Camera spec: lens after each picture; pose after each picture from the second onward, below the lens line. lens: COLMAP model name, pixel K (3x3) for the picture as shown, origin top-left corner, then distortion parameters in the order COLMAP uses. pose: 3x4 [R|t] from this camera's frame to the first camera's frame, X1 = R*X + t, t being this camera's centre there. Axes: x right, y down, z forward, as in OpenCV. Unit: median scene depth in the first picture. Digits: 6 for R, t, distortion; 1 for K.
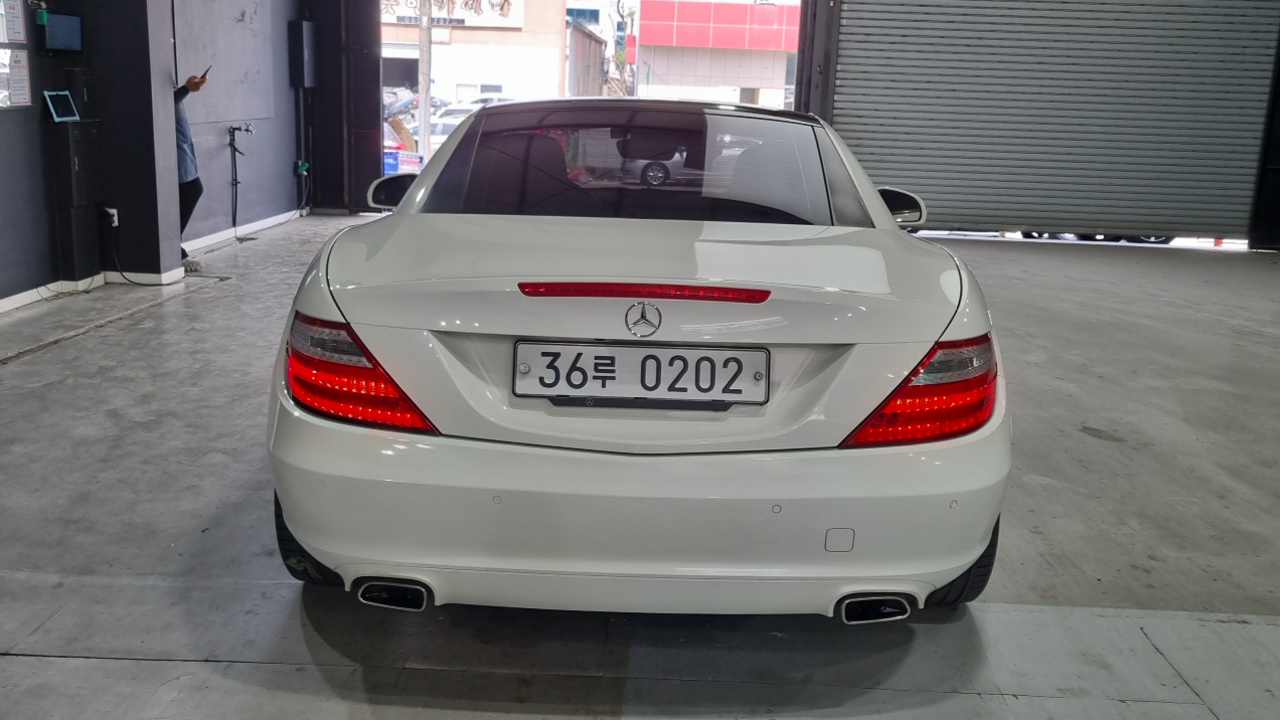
lens RADIAL K [[1076.7, 0, 662.8], [0, 1076.7, 358.7], [0, 0, 1]] dist [0.015499, 0.007253]
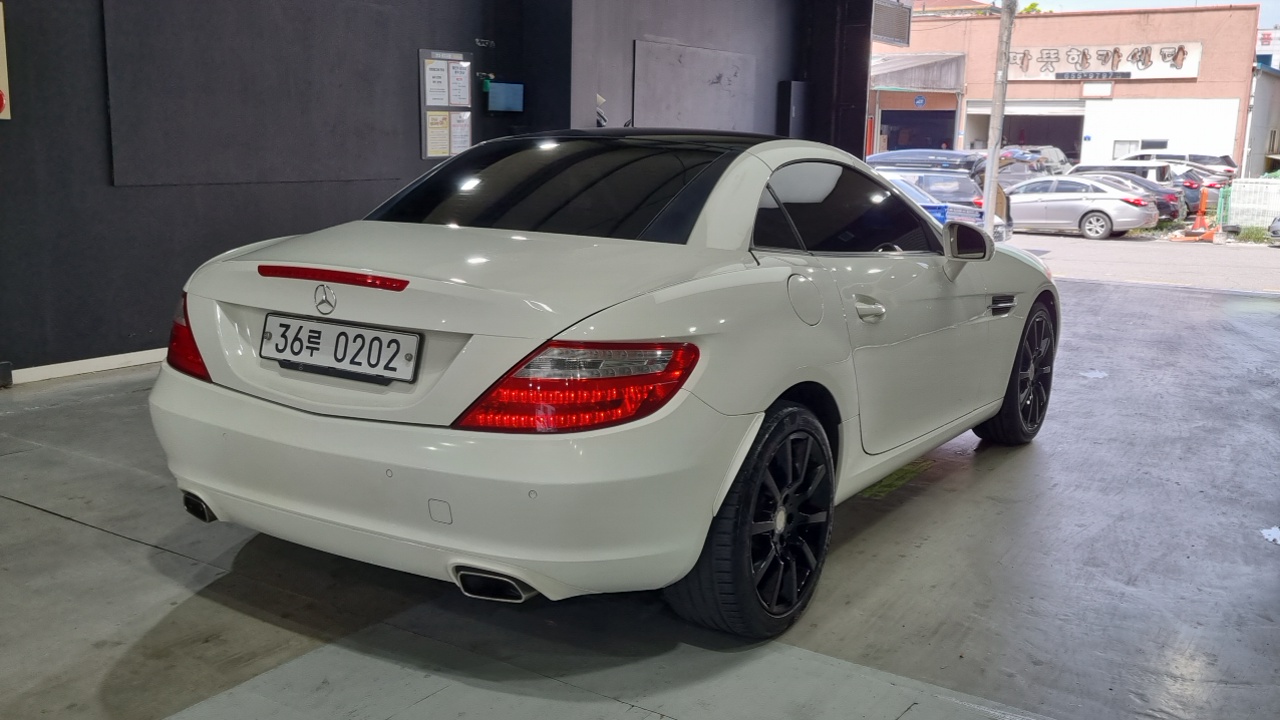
lens RADIAL K [[1076.7, 0, 662.8], [0, 1076.7, 358.7], [0, 0, 1]] dist [0.015499, 0.007253]
pose [[0.867952, 0.082276, -0.489786, 0.870688], [-0.107153, 0.993979, -0.022913, 0.015057], [0.484952, 0.072369, 0.871541, 0.145188]]
